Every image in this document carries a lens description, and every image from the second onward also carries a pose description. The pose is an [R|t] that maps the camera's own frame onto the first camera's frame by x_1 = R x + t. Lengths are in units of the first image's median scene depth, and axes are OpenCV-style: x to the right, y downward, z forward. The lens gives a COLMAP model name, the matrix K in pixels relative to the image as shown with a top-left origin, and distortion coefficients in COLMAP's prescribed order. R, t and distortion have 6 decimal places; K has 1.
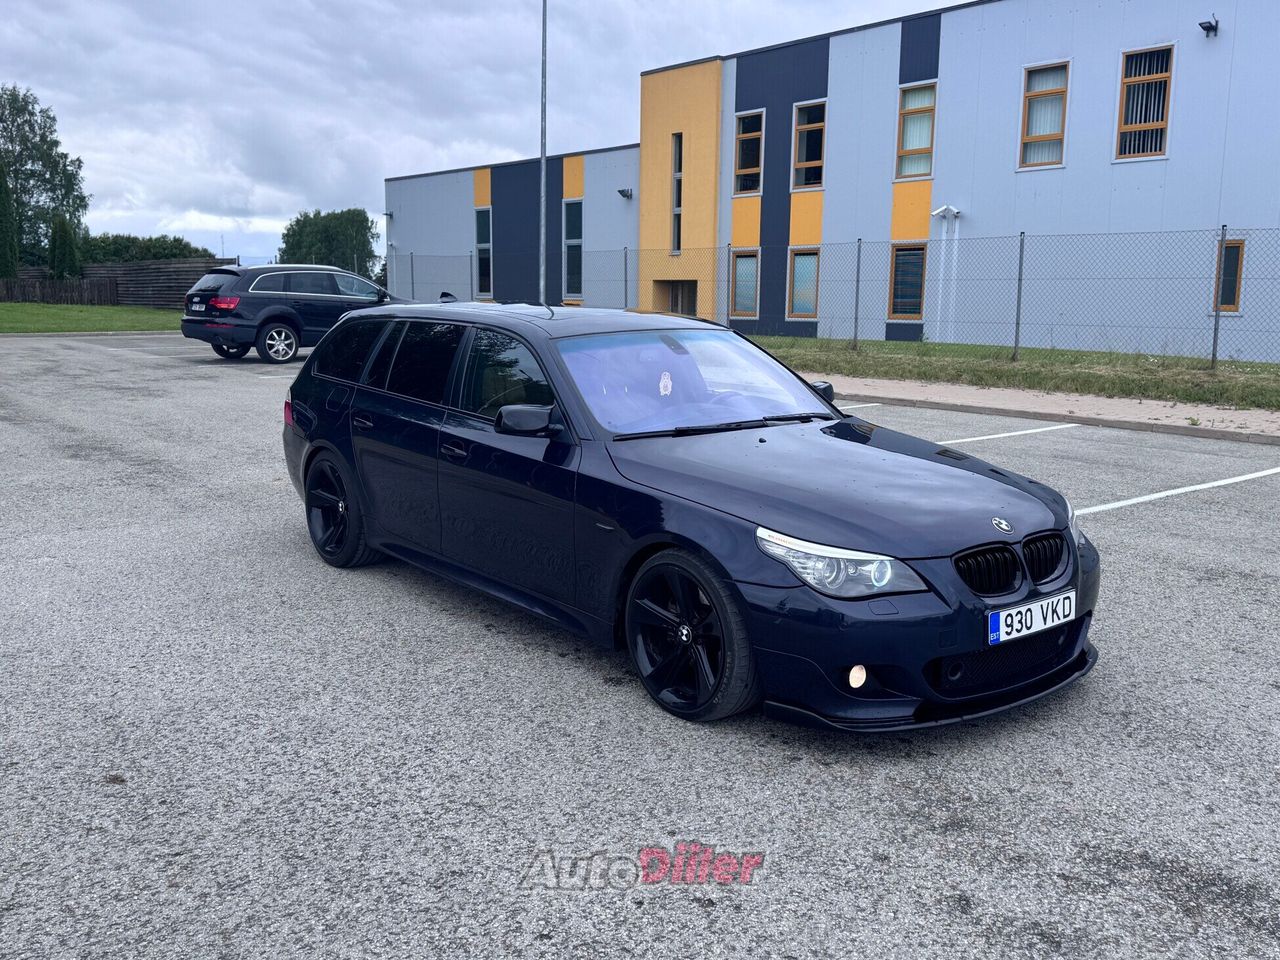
lens RADIAL K [[1163.8, 0, 640.0], [0, 1163.8, 480.0], [0, 0, 1]] dist [0.046798, -0.025392]
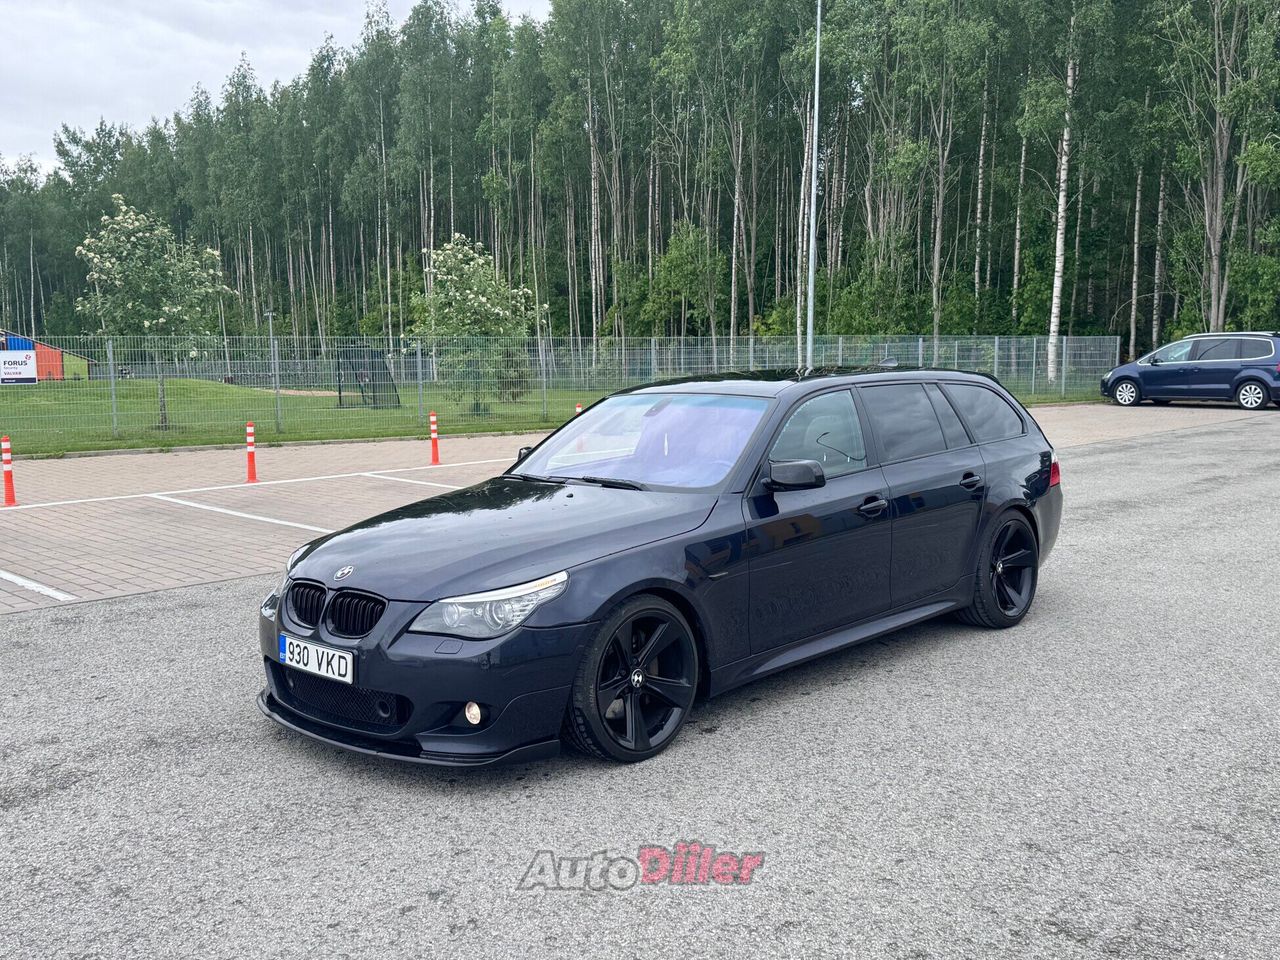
lens RADIAL K [[1163.8, 0, 640.0], [0, 1163.8, 480.0], [0, 0, 1]] dist [0.046798, -0.025392]
pose [[0.089411, 0.072264, -0.993370, 1.737232], [-0.133995, 0.989170, 0.059898, -0.181860], [0.986940, 0.127751, 0.098125, 1.437861]]
